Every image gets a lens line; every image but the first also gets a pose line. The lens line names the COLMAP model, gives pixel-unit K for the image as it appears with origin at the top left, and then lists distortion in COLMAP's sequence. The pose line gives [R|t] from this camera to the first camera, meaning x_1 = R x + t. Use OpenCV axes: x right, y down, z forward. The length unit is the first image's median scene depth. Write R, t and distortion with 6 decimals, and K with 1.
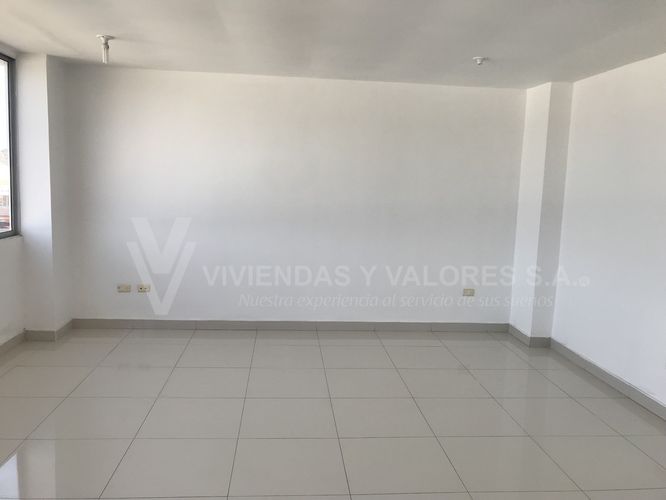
lens RADIAL K [[557.0, 0, 333.0], [0, 557.0, 250.0], [0, 0, 1]] dist [0.009351, 0.008046]
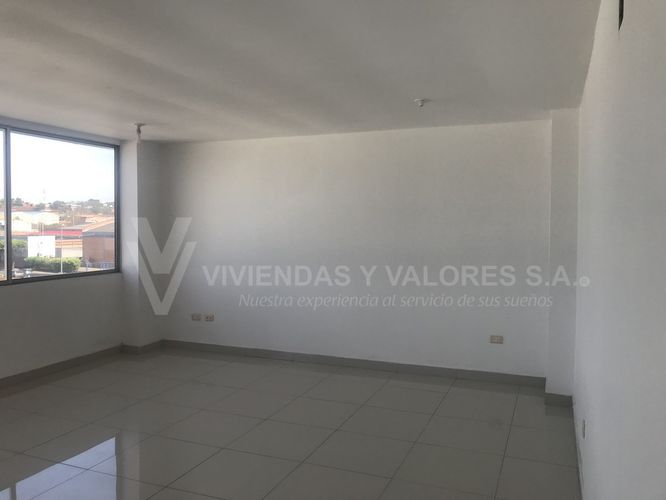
lens RADIAL K [[551.4, 0, 330.2], [0, 551.4, 246.8], [0, 0, 1]] dist [-0.005546, 0.000933]
pose [[0.885402, -0.013995, -0.464615, 0.483957], [-0.029782, 0.995785, -0.086749, 0.011351], [0.463871, 0.090645, 0.881253, 0.054377]]
